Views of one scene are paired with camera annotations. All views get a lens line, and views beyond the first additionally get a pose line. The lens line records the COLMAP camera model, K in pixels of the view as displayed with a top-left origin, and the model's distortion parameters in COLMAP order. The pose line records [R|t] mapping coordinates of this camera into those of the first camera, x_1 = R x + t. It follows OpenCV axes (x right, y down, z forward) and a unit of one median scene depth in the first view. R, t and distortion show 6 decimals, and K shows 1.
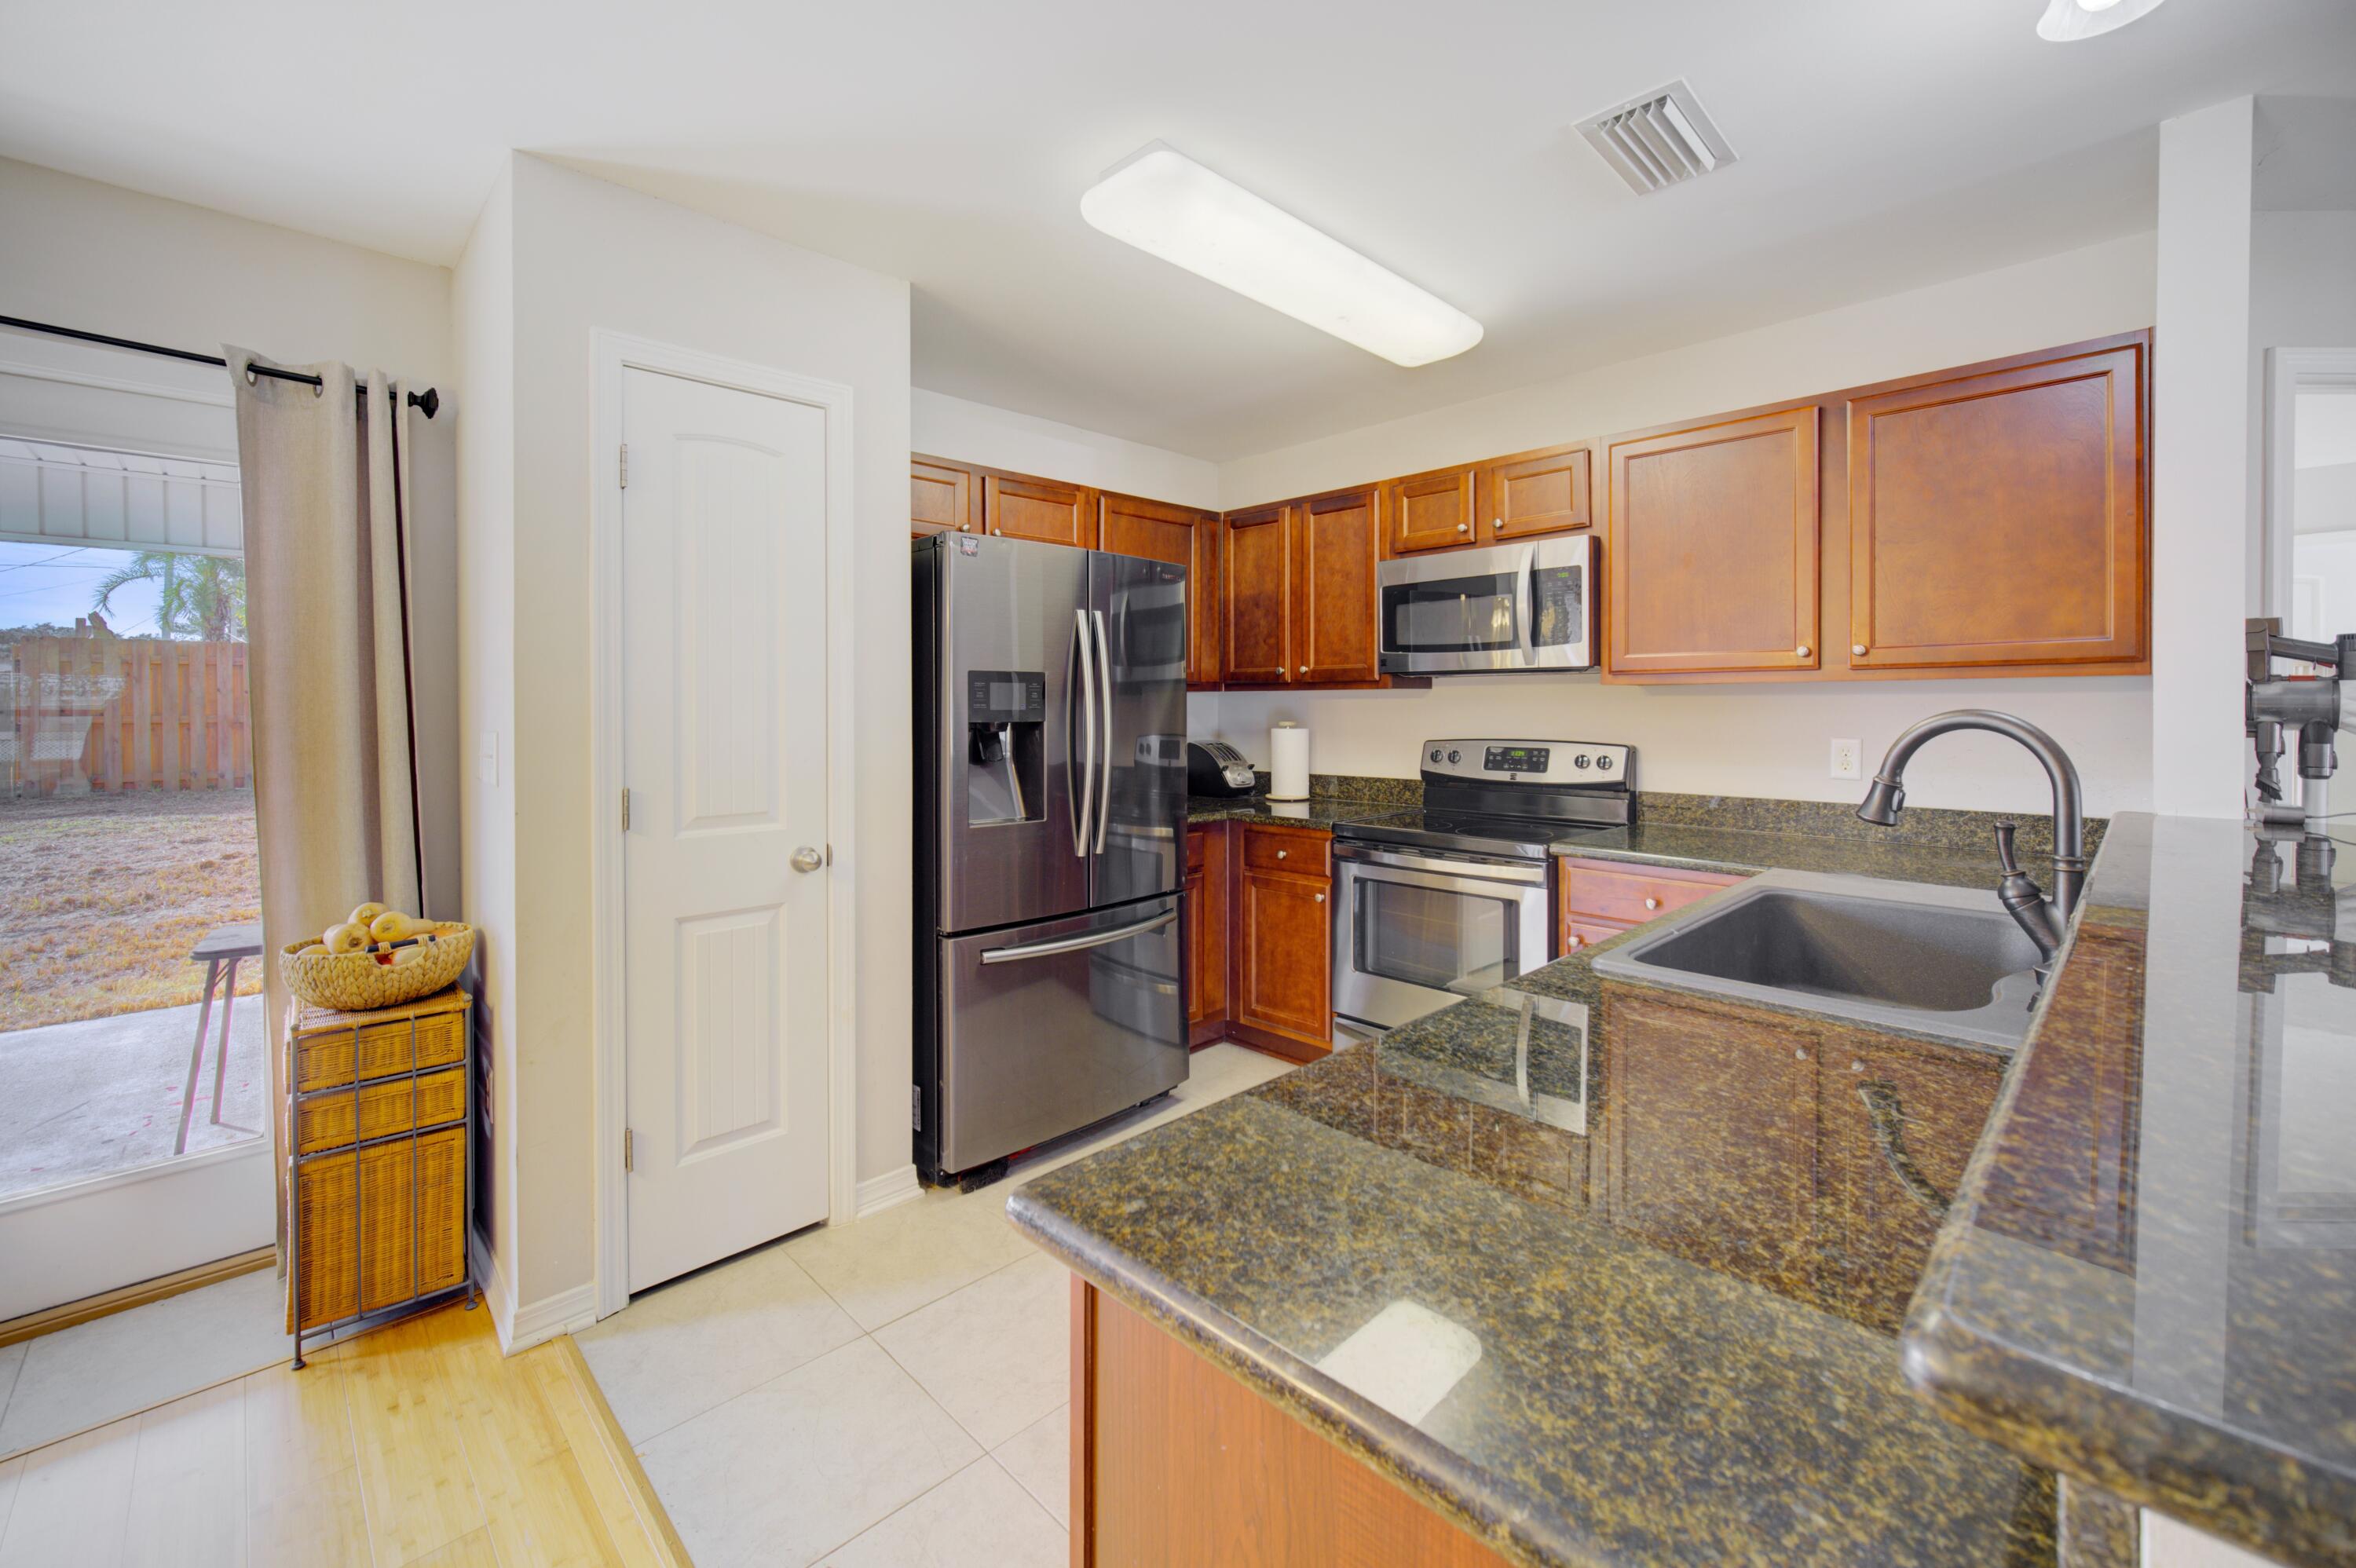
lens RADIAL K [[955.0, 0, 1173.7], [0, 955.0, 719.6], [0, 0, 1]] dist [-0.002368, 0.000031]
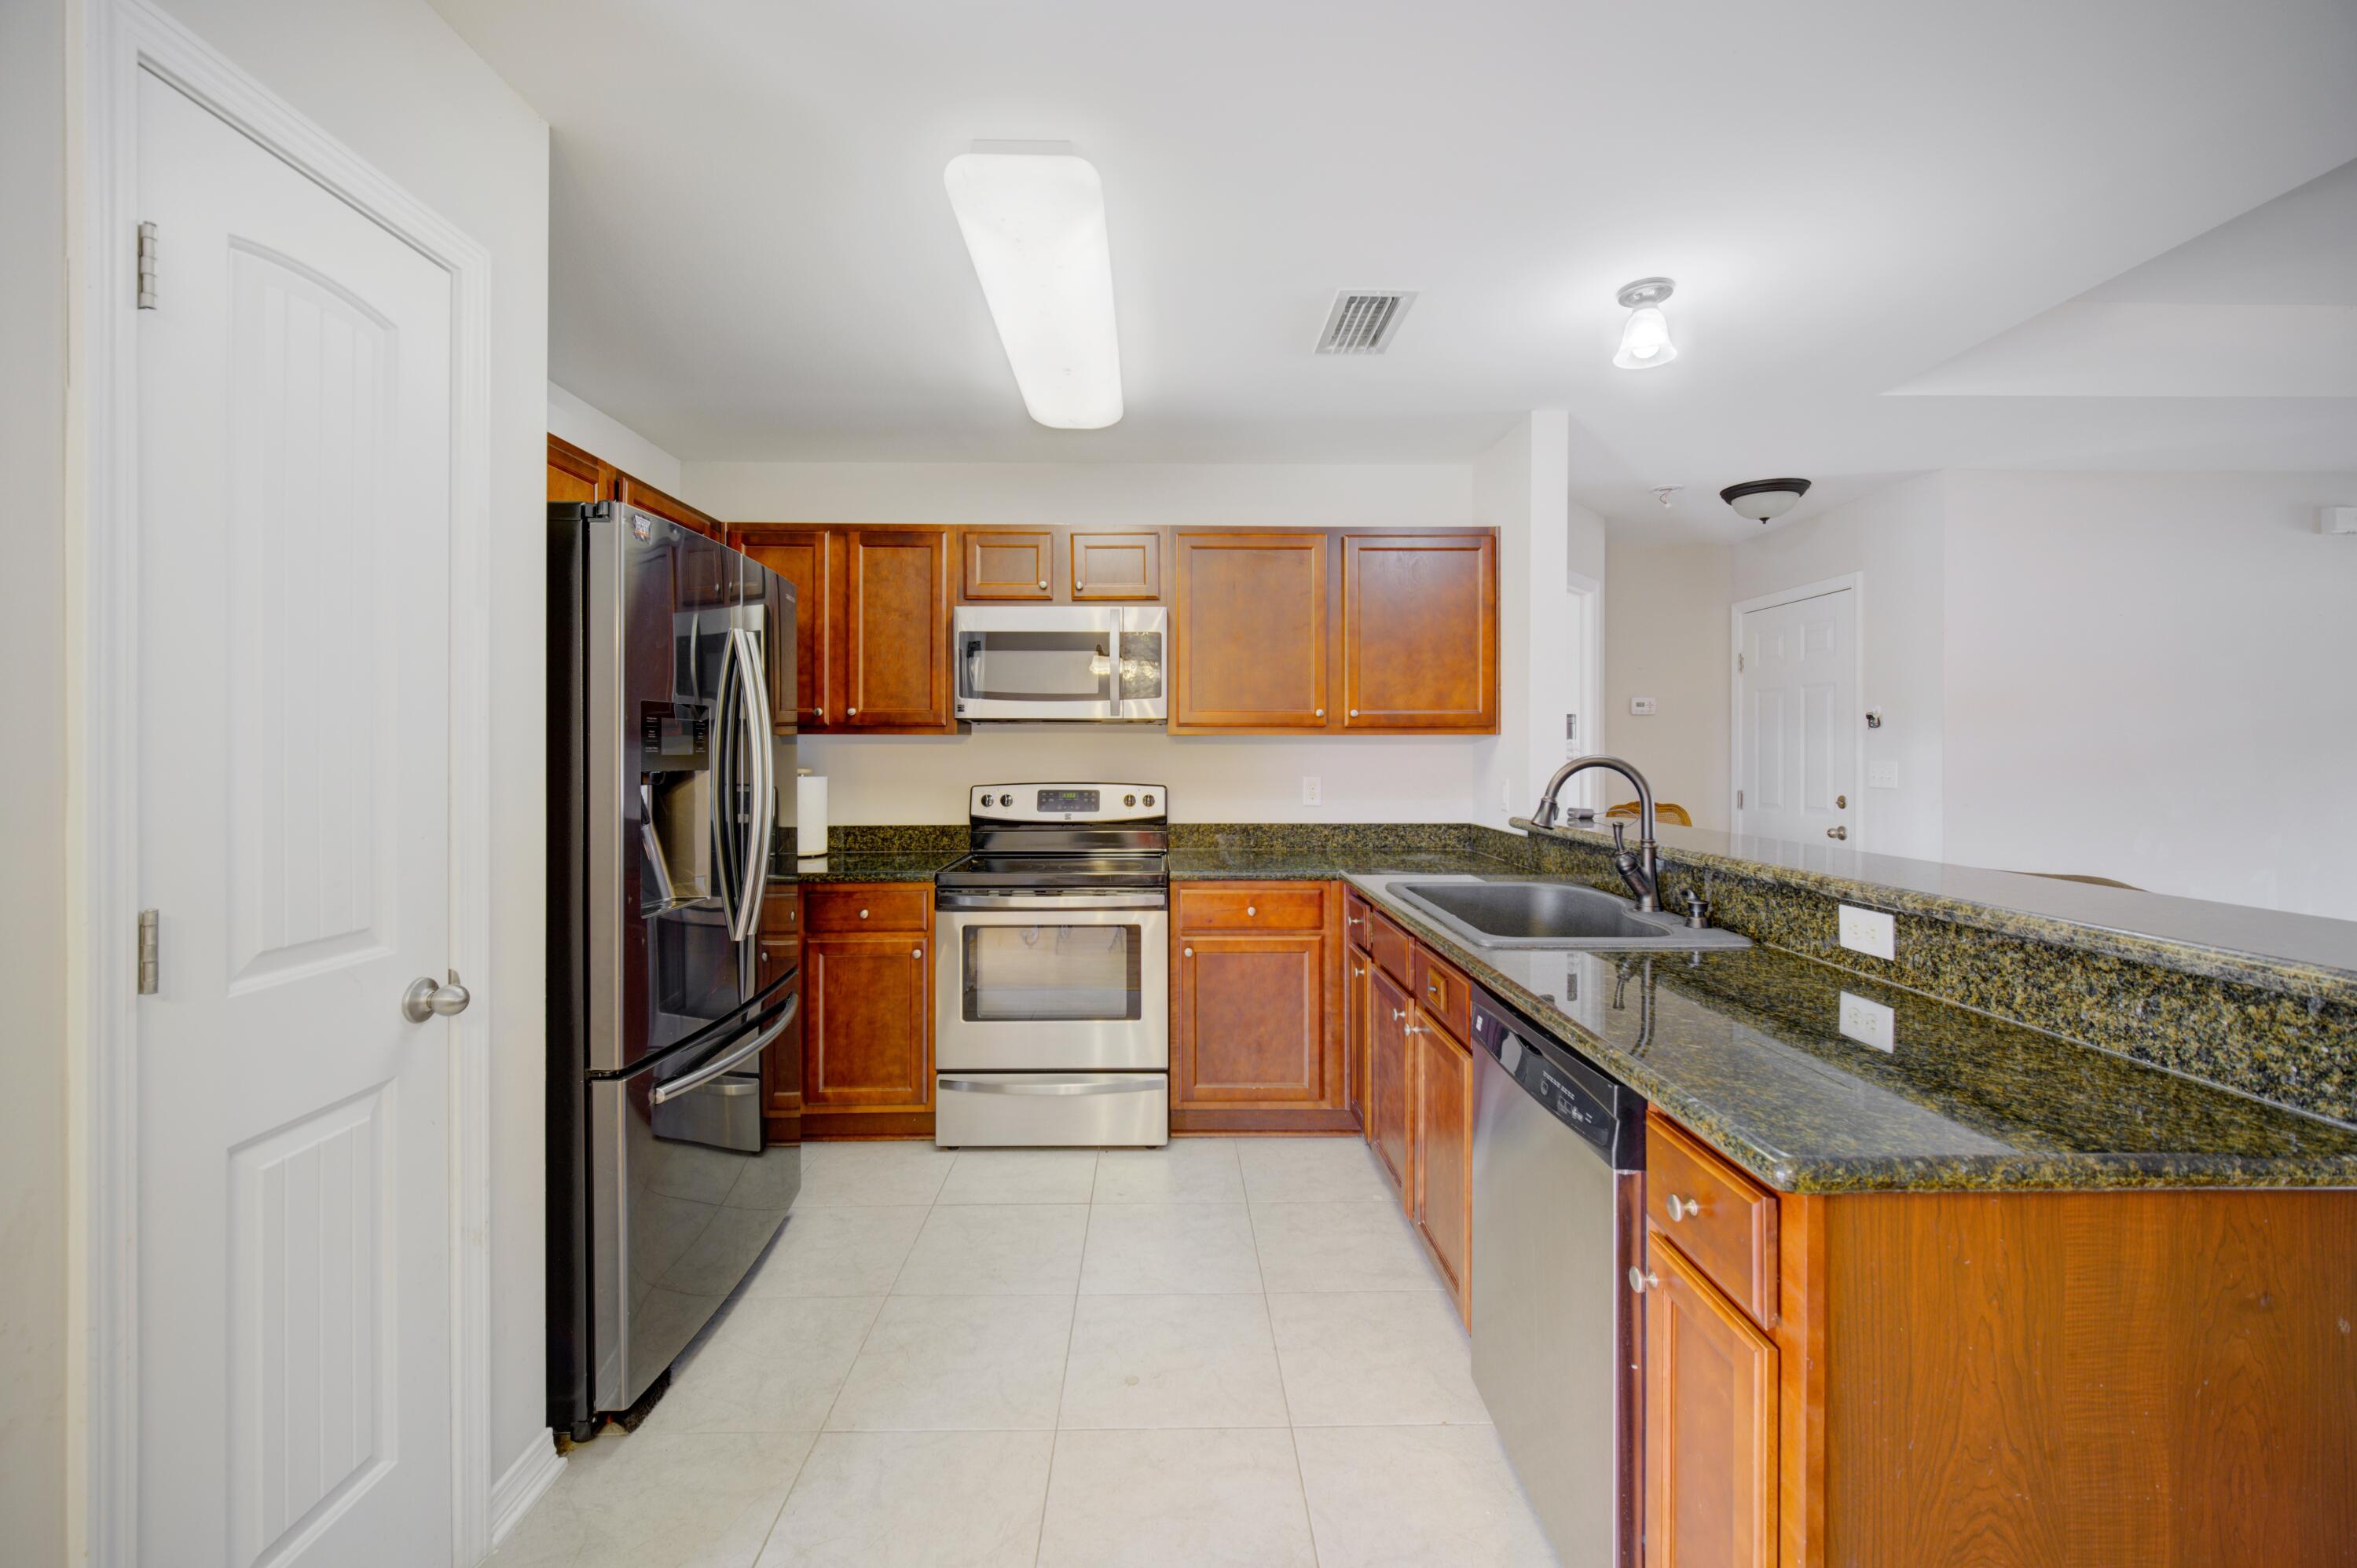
lens RADIAL K [[948.1, 0, 1169.1], [0, 948.1, 760.2], [0, 0, 1]] dist [-0.000900, 0.000244]
pose [[0.688564, -0.002919, 0.725170, -0.404384], [0.007705, 0.999965, -0.003291, -0.000602], [-0.725135, 0.007854, 0.688562, 0.191859]]
